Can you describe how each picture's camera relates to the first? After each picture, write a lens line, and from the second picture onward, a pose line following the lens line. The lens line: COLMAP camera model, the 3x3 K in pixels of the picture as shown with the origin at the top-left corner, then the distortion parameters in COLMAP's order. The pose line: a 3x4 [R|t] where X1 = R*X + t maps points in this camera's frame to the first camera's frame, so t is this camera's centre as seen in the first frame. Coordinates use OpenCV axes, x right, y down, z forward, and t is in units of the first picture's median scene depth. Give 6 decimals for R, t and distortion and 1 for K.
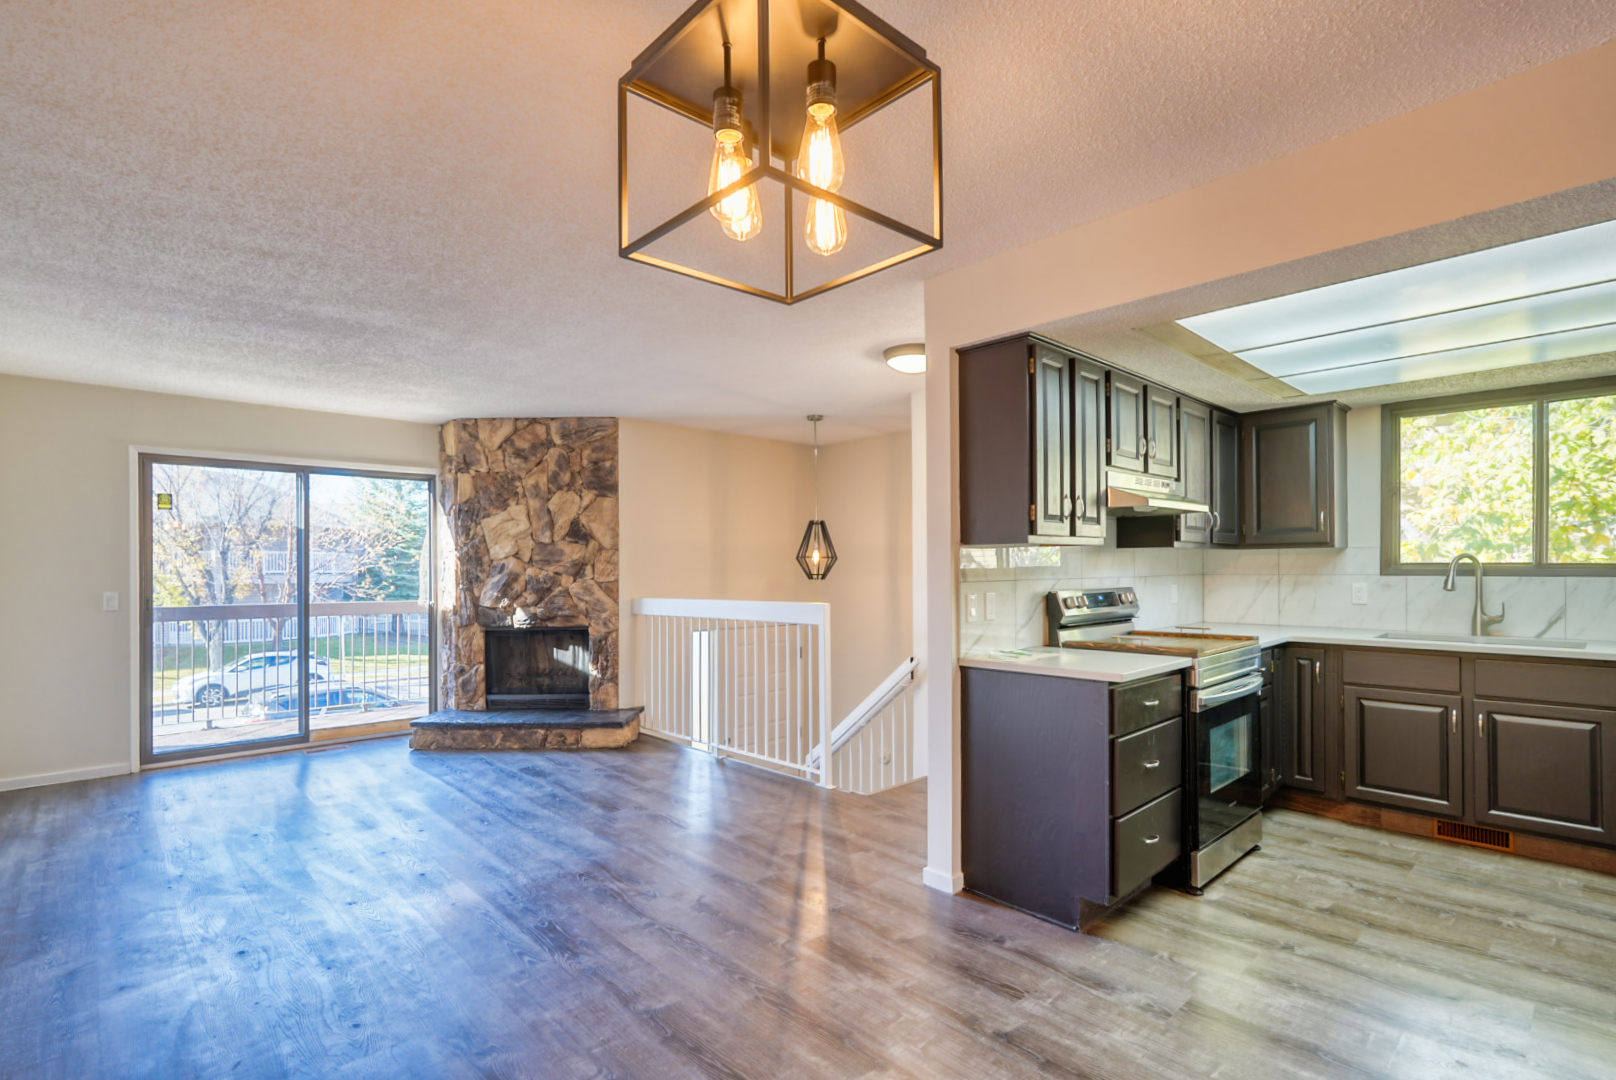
lens RADIAL K [[765.3, 0, 800.9], [0, 765.3, 566.3], [0, 0, 1]] dist [-0.015355, 0.005377]
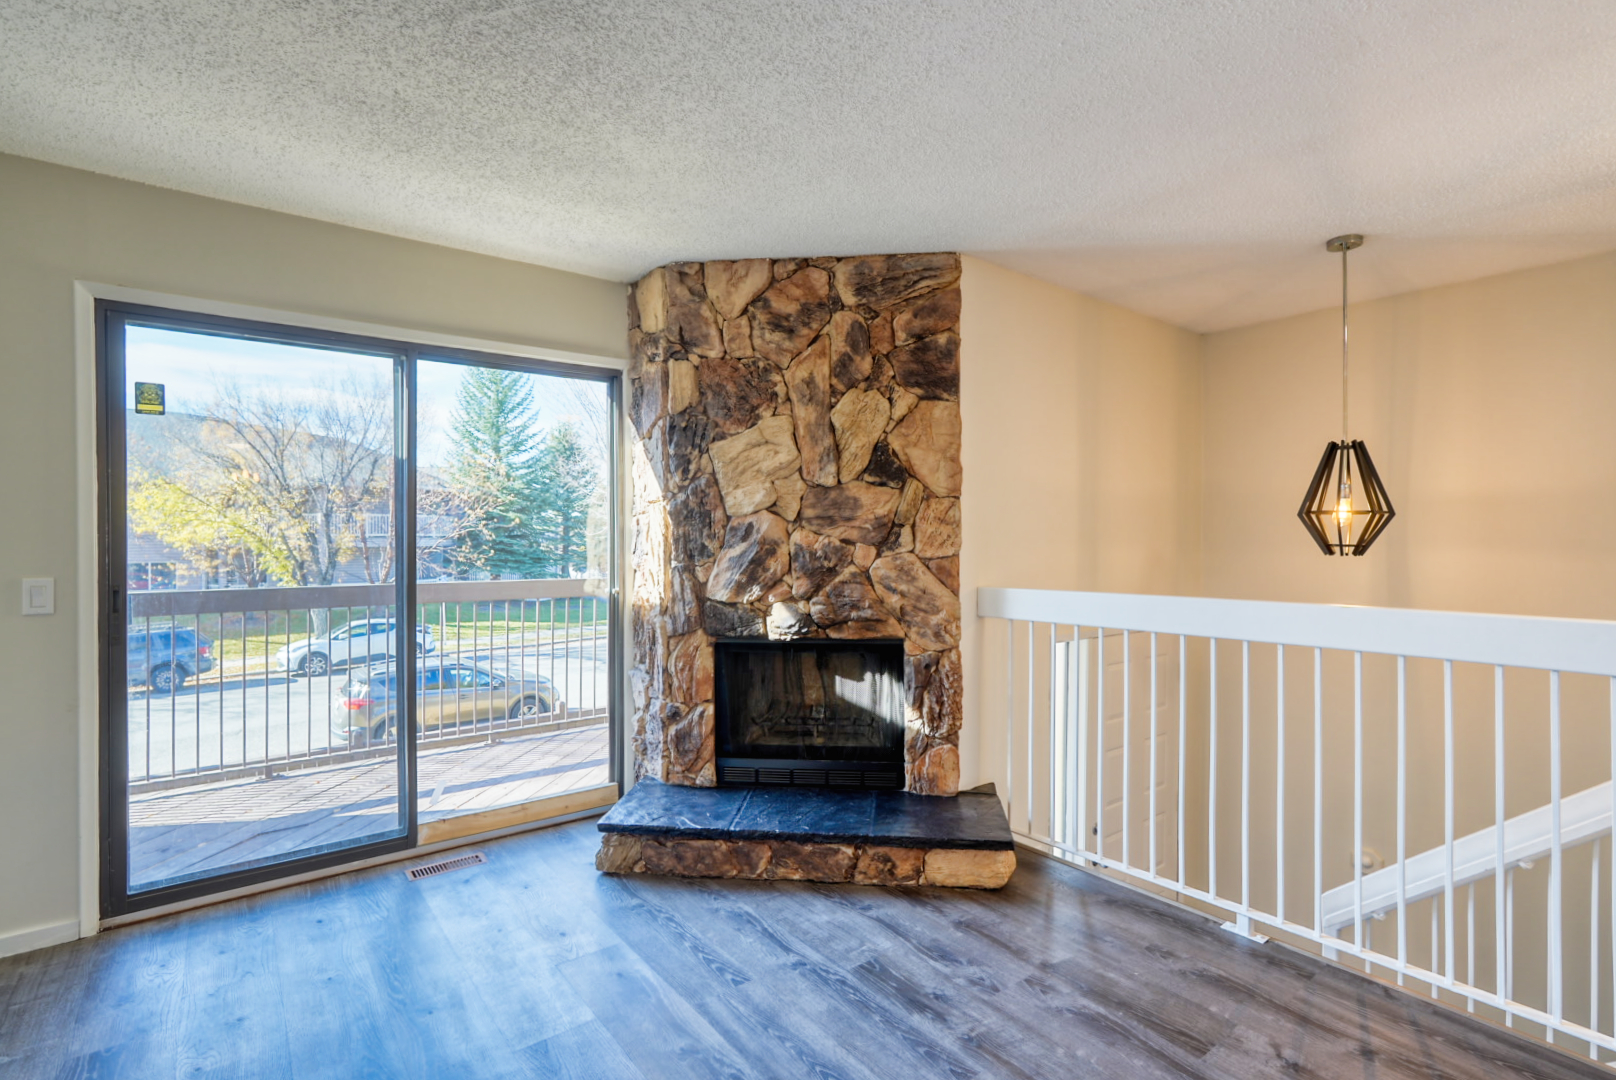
lens RADIAL K [[765.3, 0, 802.1], [0, 765.3, 533.5], [0, 0, 1]] dist [-0.015355, 0.005377]
pose [[0.995153, 0.003312, -0.098281, -0.297100], [-0.003004, 0.999990, 0.003282, 0.002057], [0.098290, -0.002971, 0.995153, 0.452864]]
